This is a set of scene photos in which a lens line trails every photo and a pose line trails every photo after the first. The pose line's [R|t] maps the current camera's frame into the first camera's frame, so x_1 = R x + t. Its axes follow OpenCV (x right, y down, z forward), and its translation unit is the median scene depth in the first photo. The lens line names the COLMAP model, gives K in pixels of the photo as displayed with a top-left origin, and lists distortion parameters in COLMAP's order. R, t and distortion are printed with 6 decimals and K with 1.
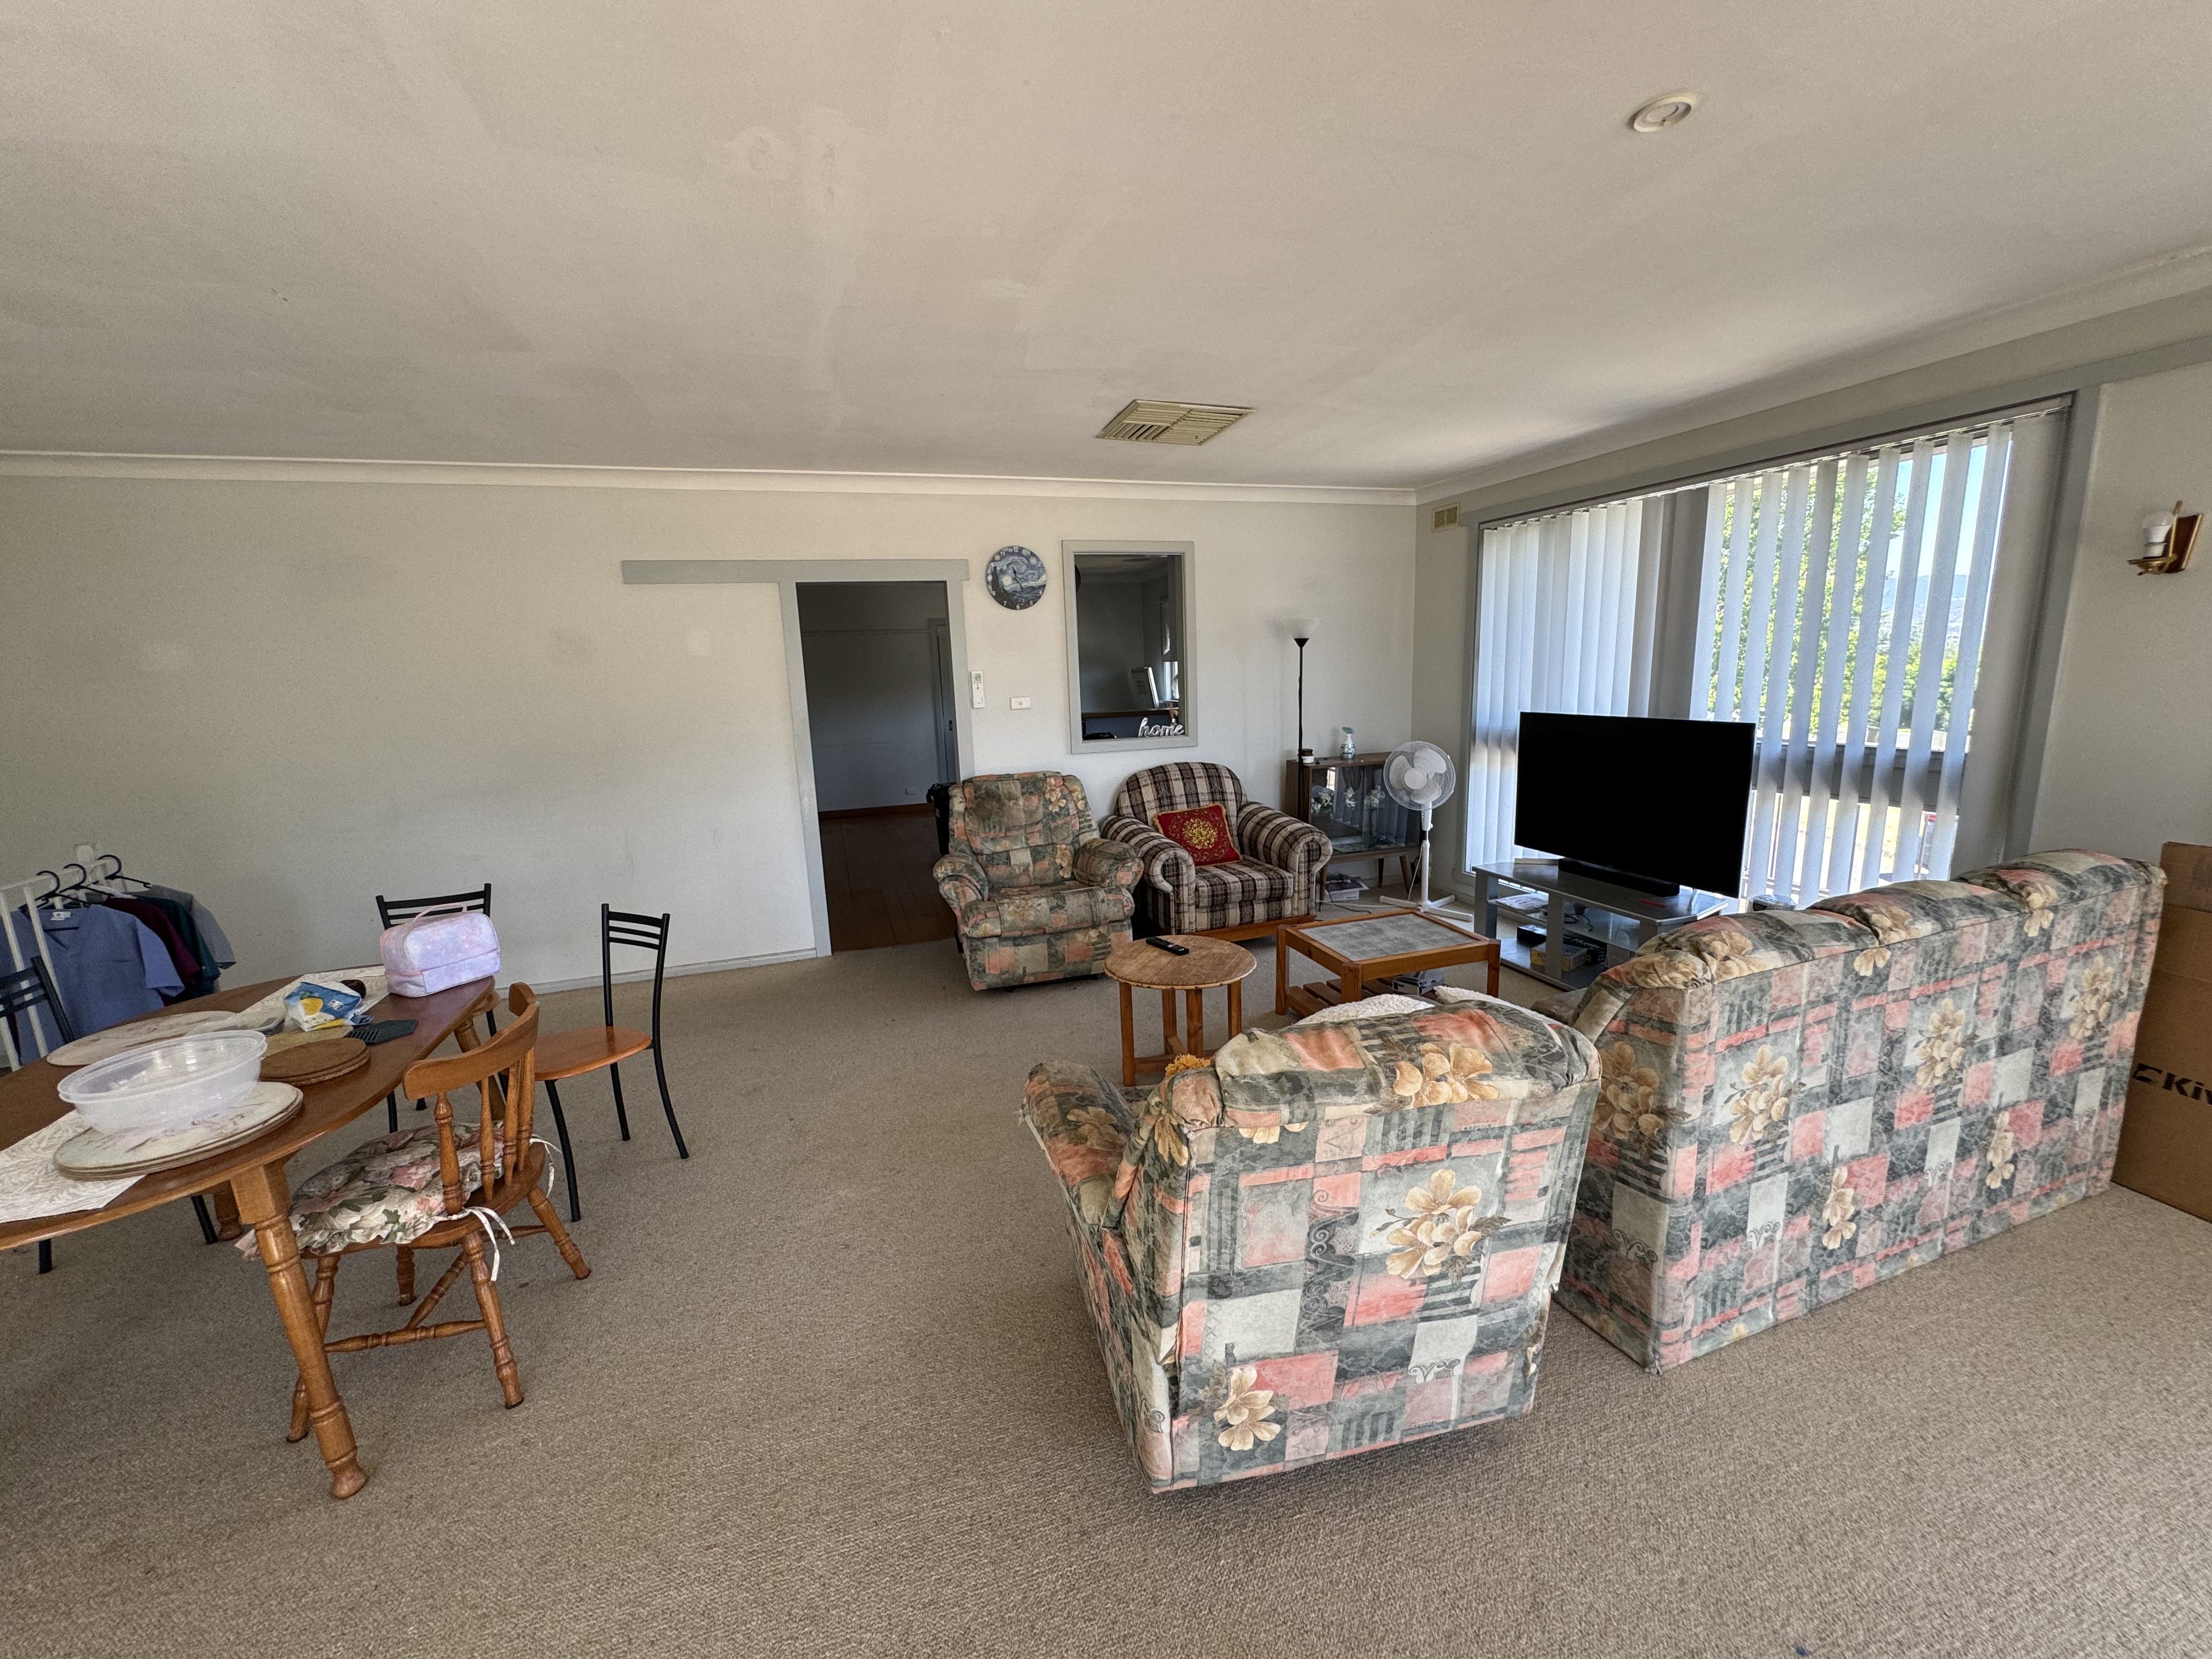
lens RADIAL K [[887.4, 0, 1106.0], [0, 887.4, 829.5], [0, 0, 1]] dist [-0.002234, 0.000033]
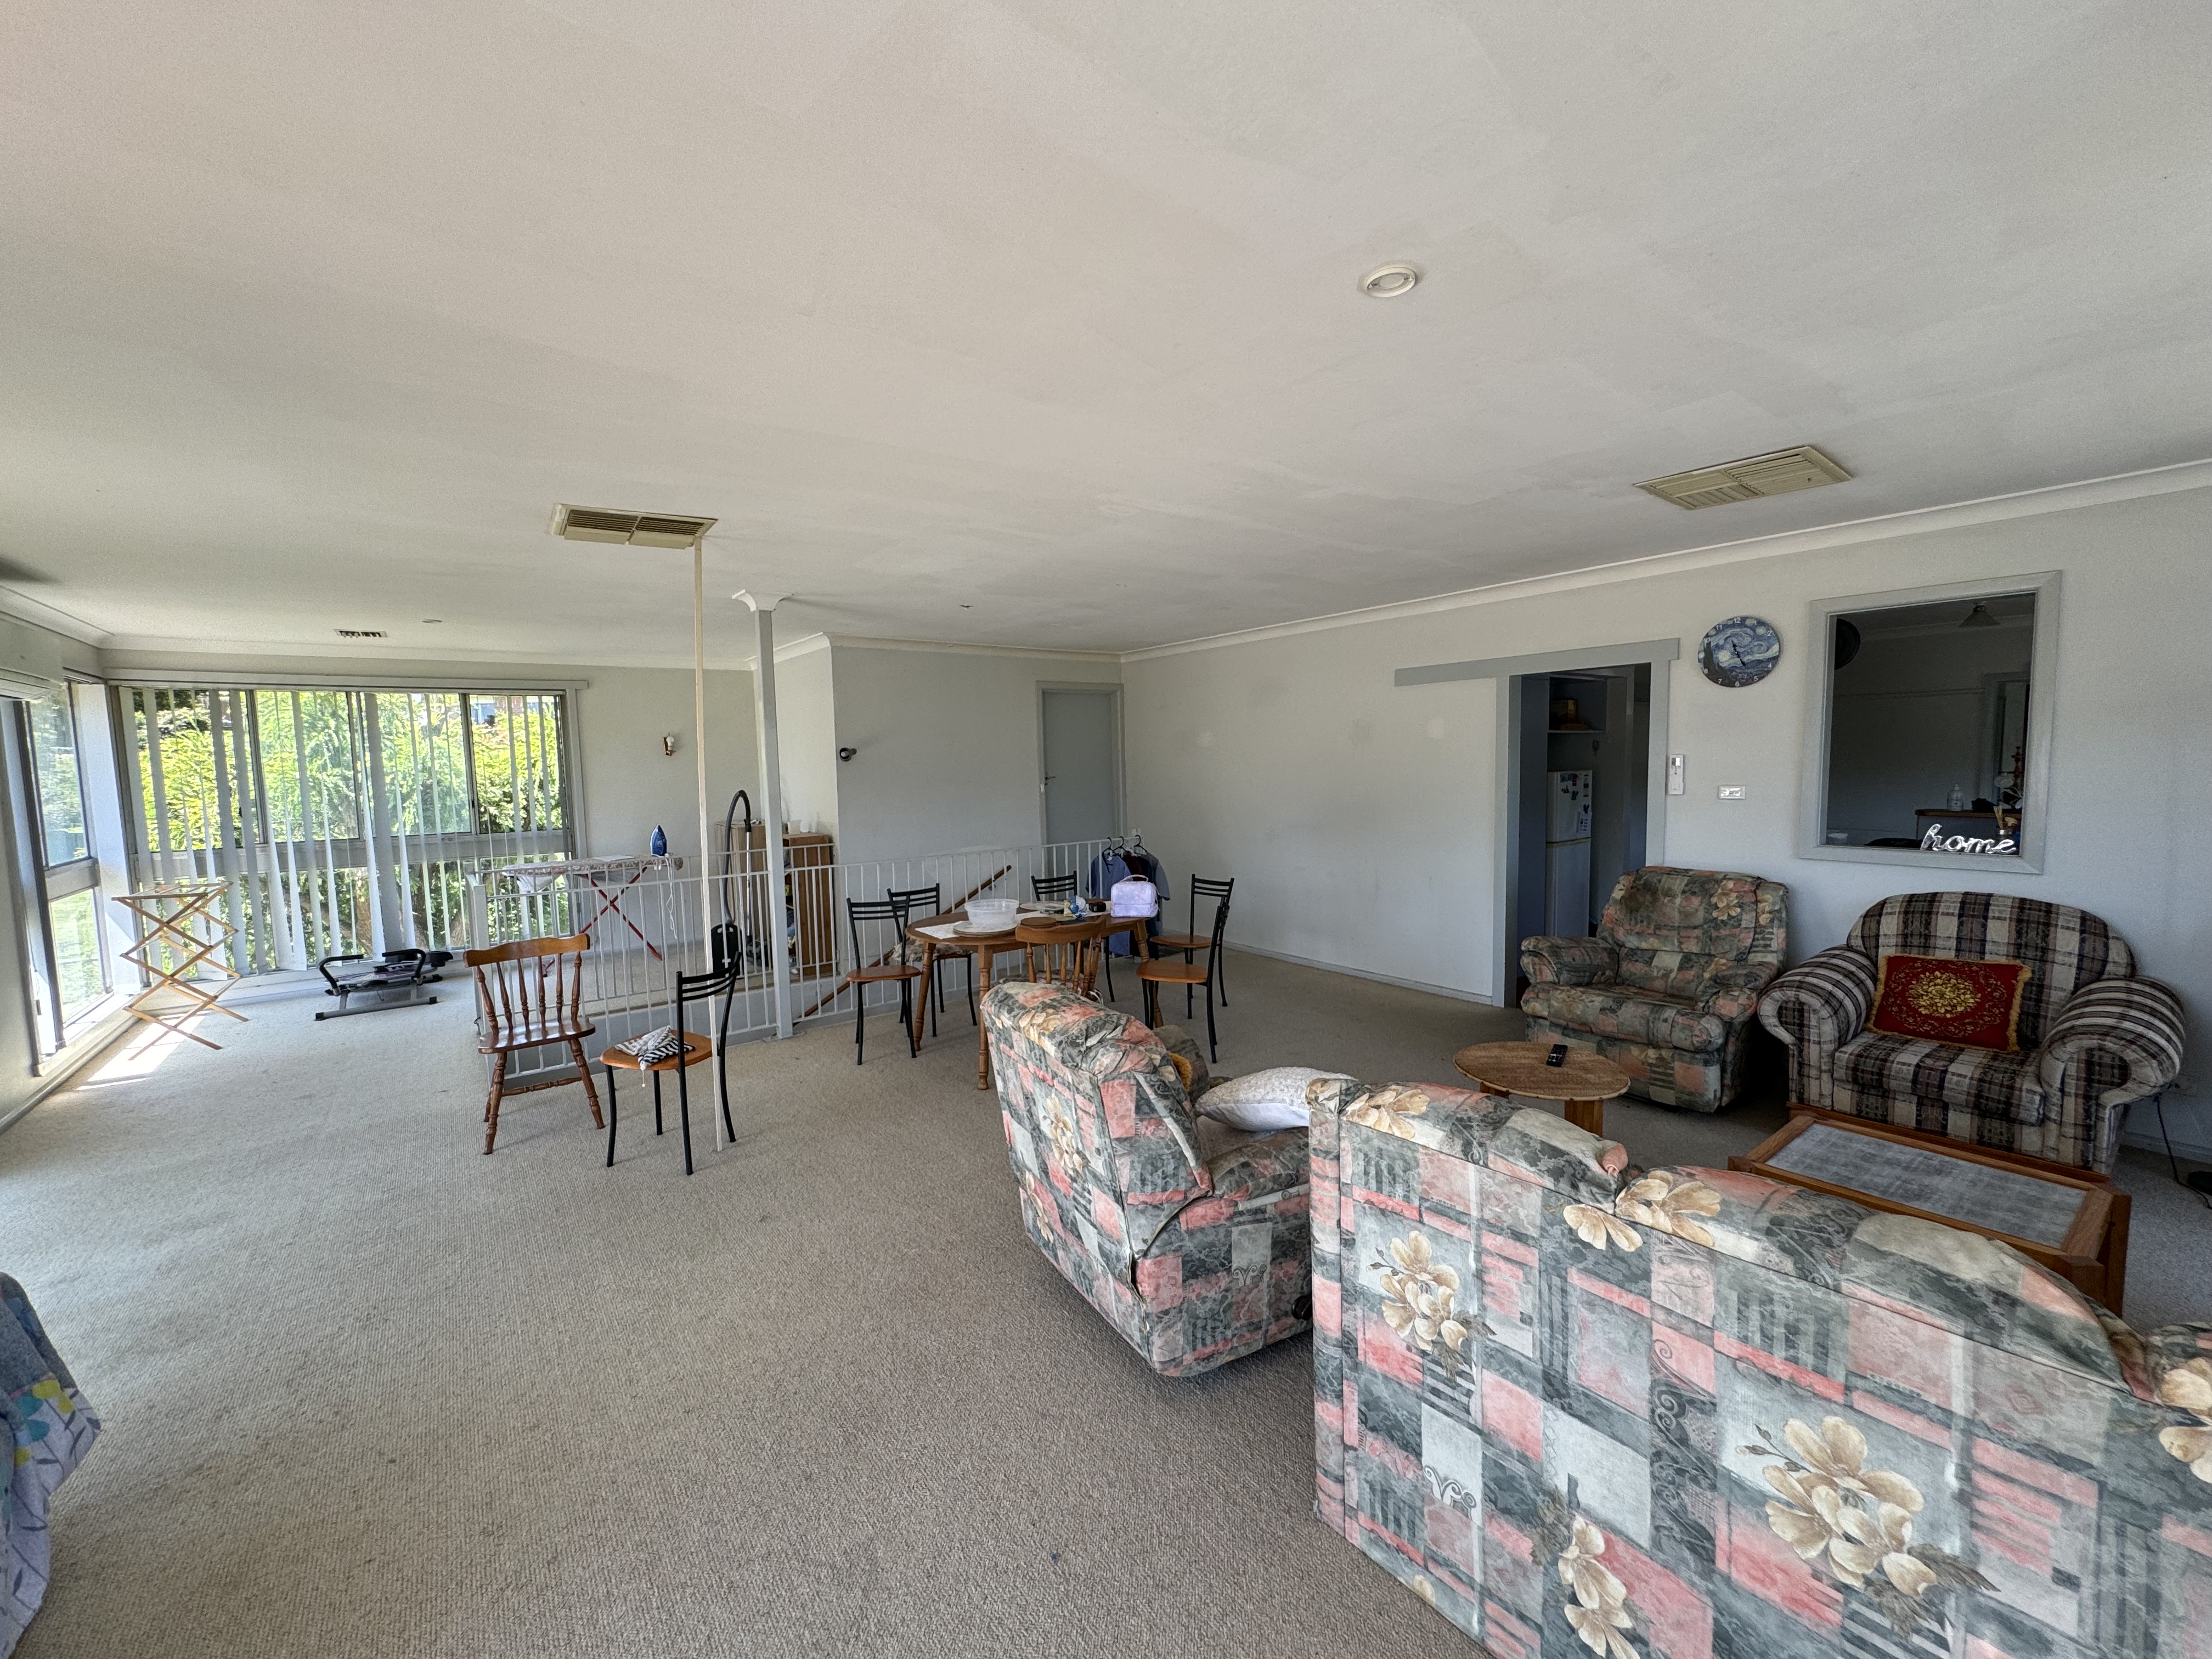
lens RADIAL K [[887.4, 0, 1106.0], [0, 887.4, 829.5], [0, 0, 1]] dist [-0.002234, 0.000033]
pose [[0.327204, 0.104596, -0.939147, 0.594106], [-0.162160, 0.985327, 0.053242, -0.059924], [0.930936, 0.134871, 0.339364, 0.152937]]
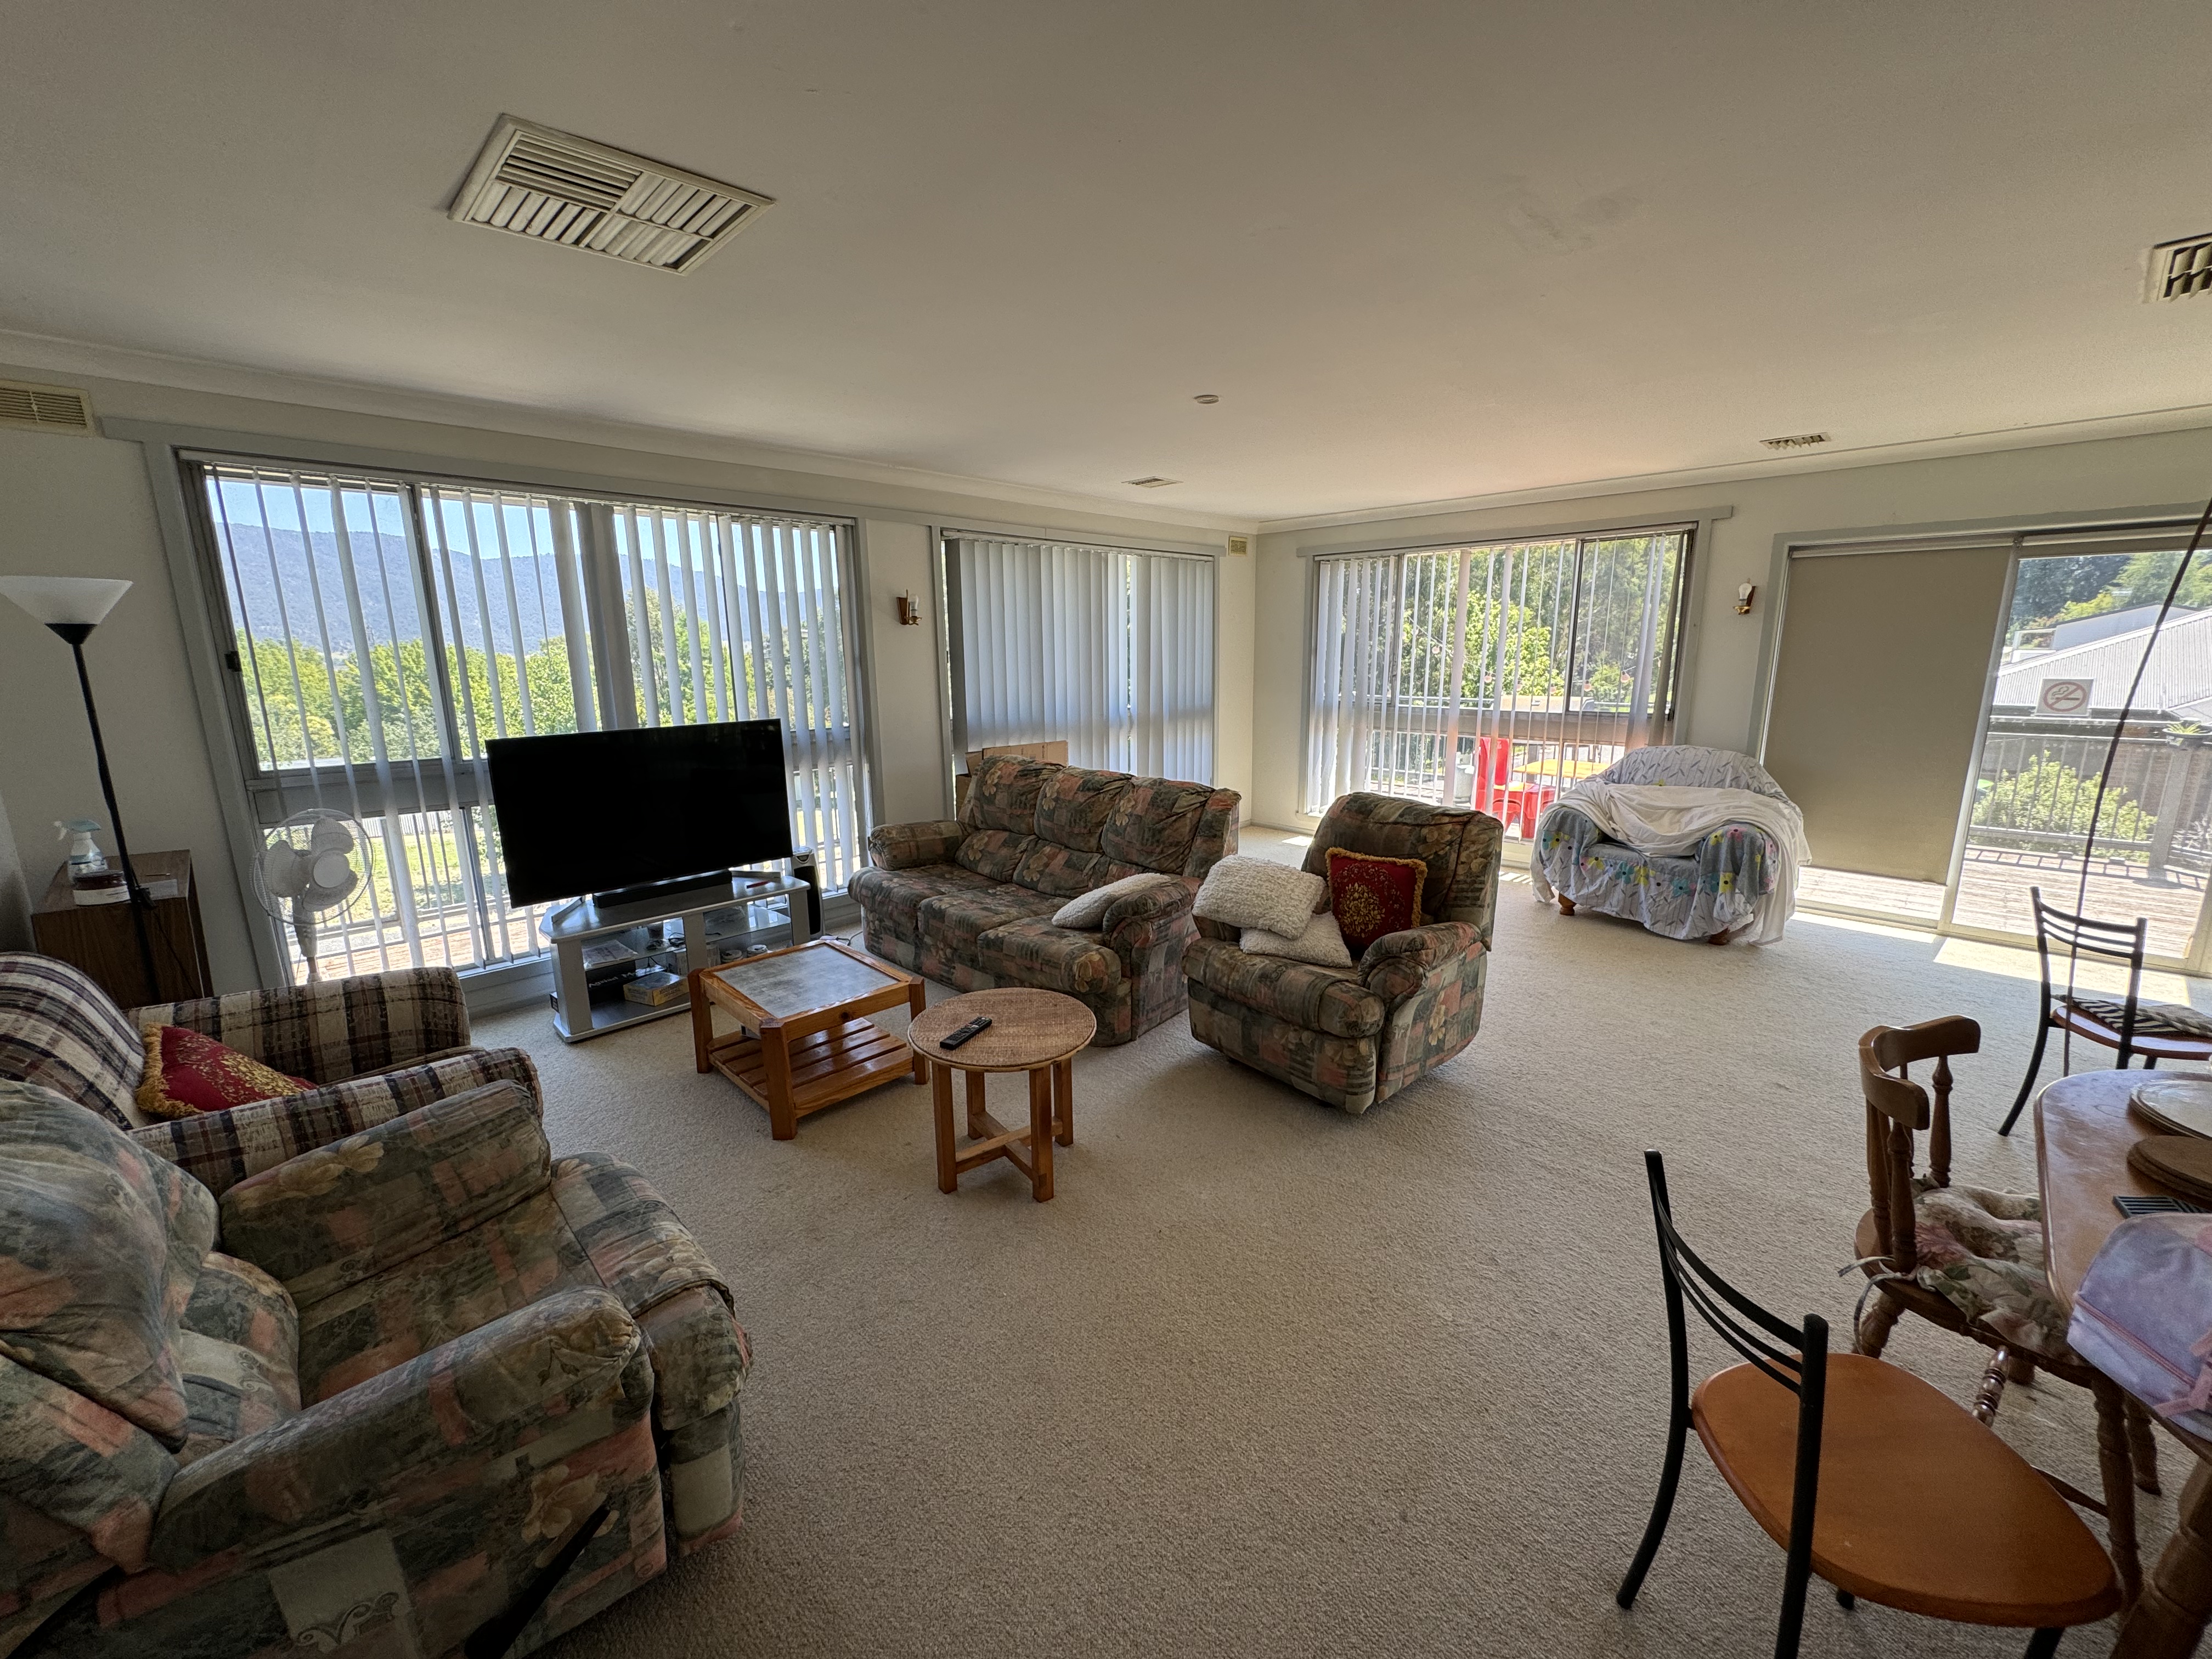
lens RADIAL K [[887.4, 0, 1106.0], [0, 887.4, 829.5], [0, 0, 1]] dist [-0.002234, 0.000033]
pose [[-0.457746, -0.144400, 0.877279, -0.480668], [0.188804, 0.948430, 0.254625, -0.156252], [-0.868805, 0.282187, -0.406876, 0.887196]]
